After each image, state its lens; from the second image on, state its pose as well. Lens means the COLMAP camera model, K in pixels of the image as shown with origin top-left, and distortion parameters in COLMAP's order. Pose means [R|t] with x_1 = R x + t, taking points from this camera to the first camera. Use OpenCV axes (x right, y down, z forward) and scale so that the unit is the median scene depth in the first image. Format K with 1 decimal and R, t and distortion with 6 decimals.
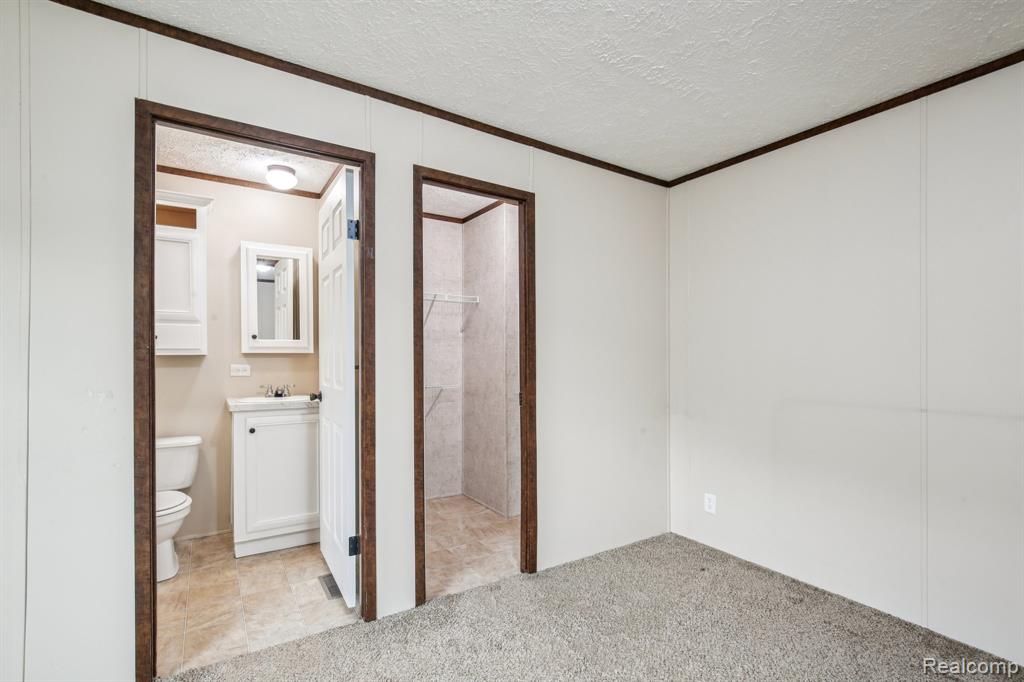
lens RADIAL K [[479.3, 0, 511.5], [0, 479.3, 350.4], [0, 0, 1]] dist [-0.016061, 0.008069]
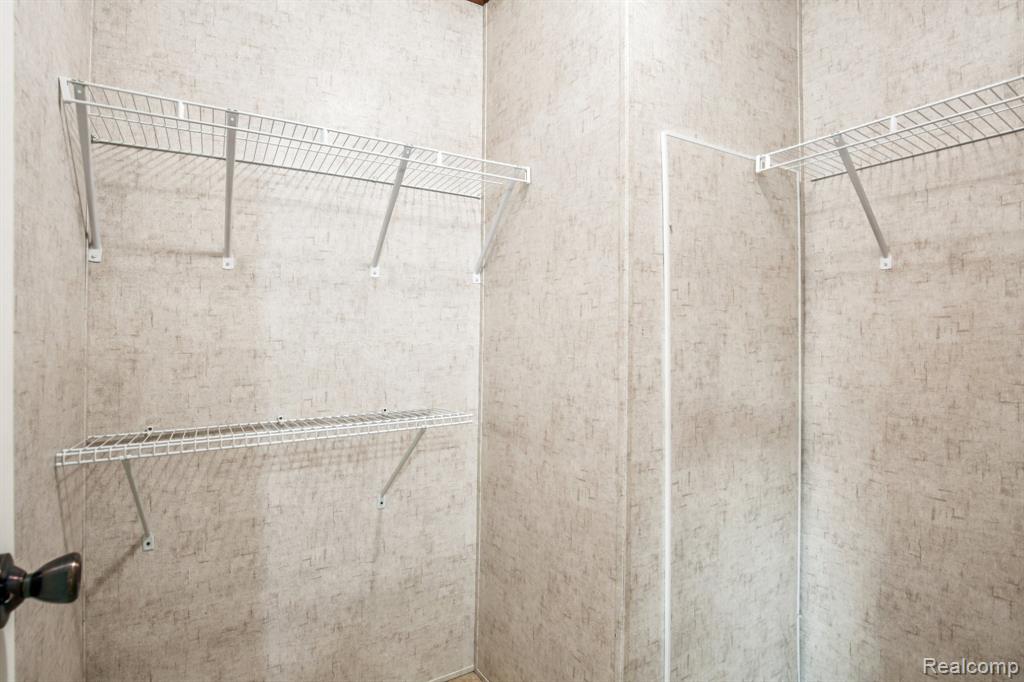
lens RADIAL K [[479.3, 0, 512.8], [0, 479.3, 336.9], [0, 0, 1]] dist [-0.016061, 0.008069]
pose [[0.999908, 0.010269, 0.008849, -0.083235], [-0.010205, 0.999922, -0.007217, 0.018918], [-0.008922, 0.007126, 0.999935, 0.638685]]
